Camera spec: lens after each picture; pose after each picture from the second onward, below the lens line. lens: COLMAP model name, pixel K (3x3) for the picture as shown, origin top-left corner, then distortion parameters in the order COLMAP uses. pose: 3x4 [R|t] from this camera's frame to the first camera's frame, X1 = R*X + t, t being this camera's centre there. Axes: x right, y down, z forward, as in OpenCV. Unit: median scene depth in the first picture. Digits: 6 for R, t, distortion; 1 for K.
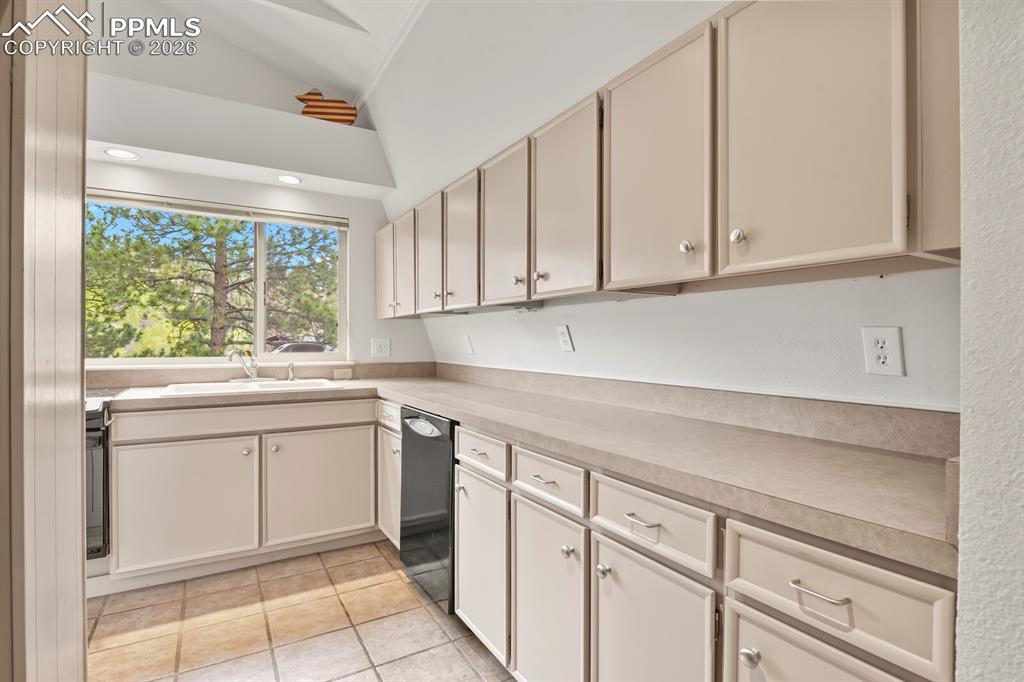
lens RADIAL K [[497.1, 0, 517.5], [0, 497.1, 341.0], [0, 0, 1]] dist [-0.009638, -0.002275]
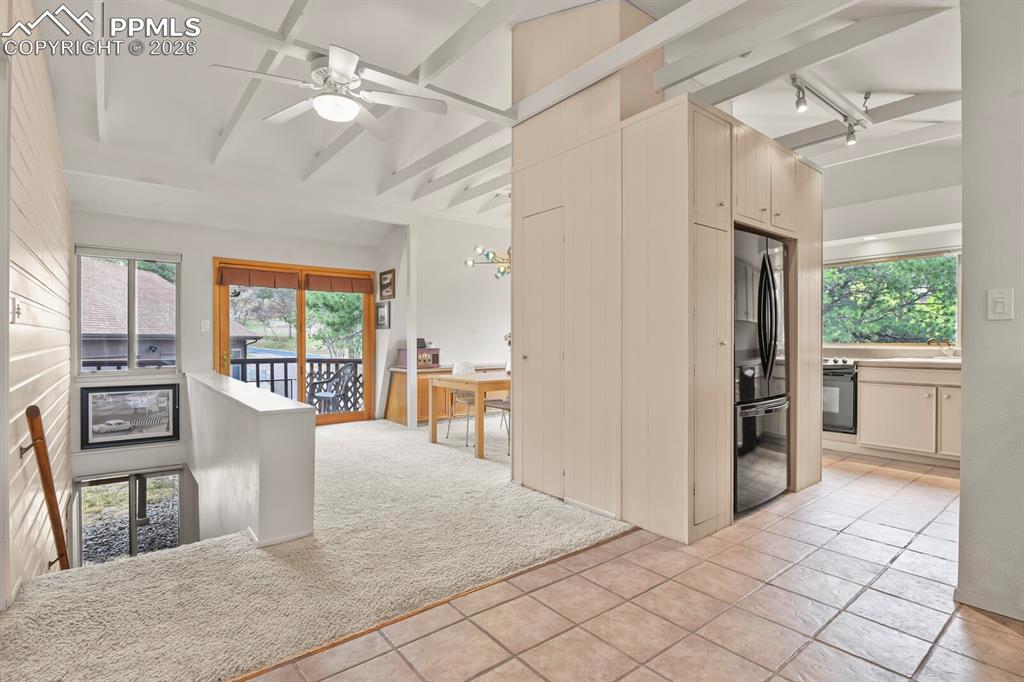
lens RADIAL K [[497.1, 0, 517.8], [0, 497.1, 342.8], [0, 0, 1]] dist [-0.009638, -0.002275]
pose [[0.132980, 0.000785, -0.991118, 0.754241], [0.000392, 1.000000, 0.000844, 0.026669], [0.991119, -0.000501, 0.132980, -0.511682]]
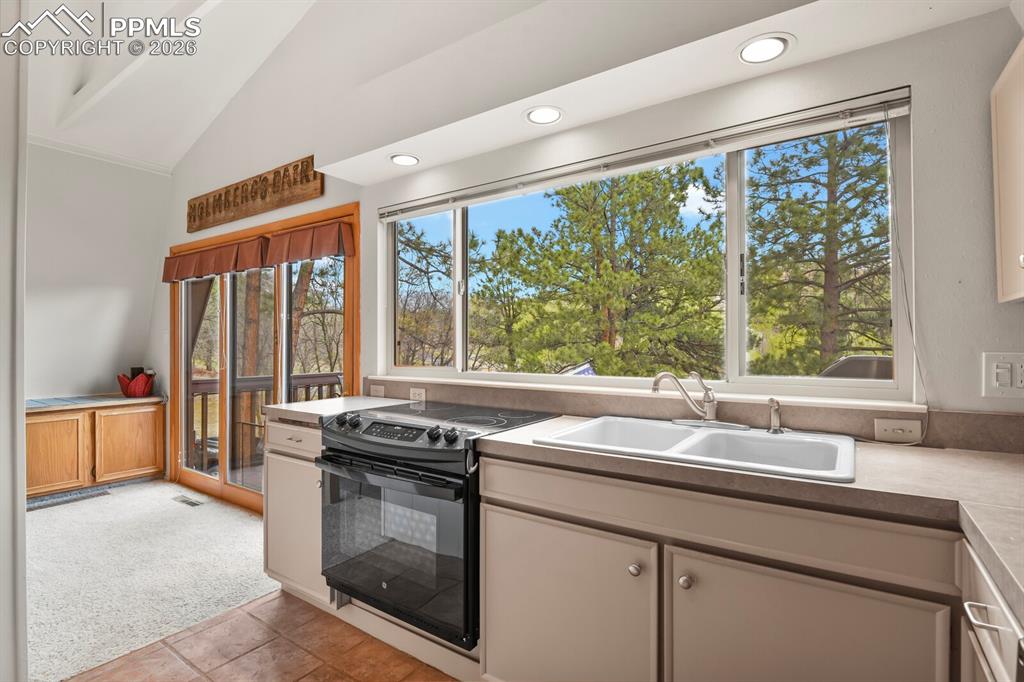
lens RADIAL K [[497.1, 0, 517.5], [0, 497.1, 341.8], [0, 0, 1]] dist [-0.009638, -0.002275]
pose [[0.415445, -0.009289, -0.909571, -0.087278], [0.002310, 0.999955, -0.009157, -0.010874], [0.909615, 0.001703, 0.415448, 0.504229]]
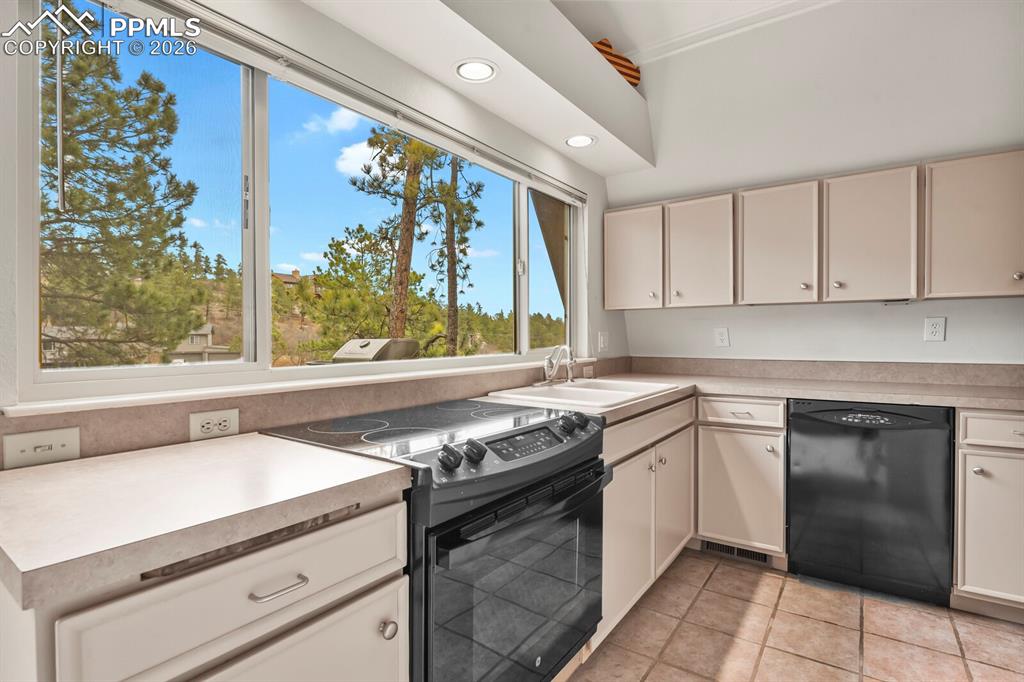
lens RADIAL K [[497.1, 0, 517.8], [0, 497.1, 340.9], [0, 0, 1]] dist [-0.009638, -0.002275]
pose [[0.915123, -0.011058, 0.403024, -0.826592], [0.006979, 0.999909, 0.011588, 0.000430], [-0.403115, -0.007791, 0.915116, 0.254156]]
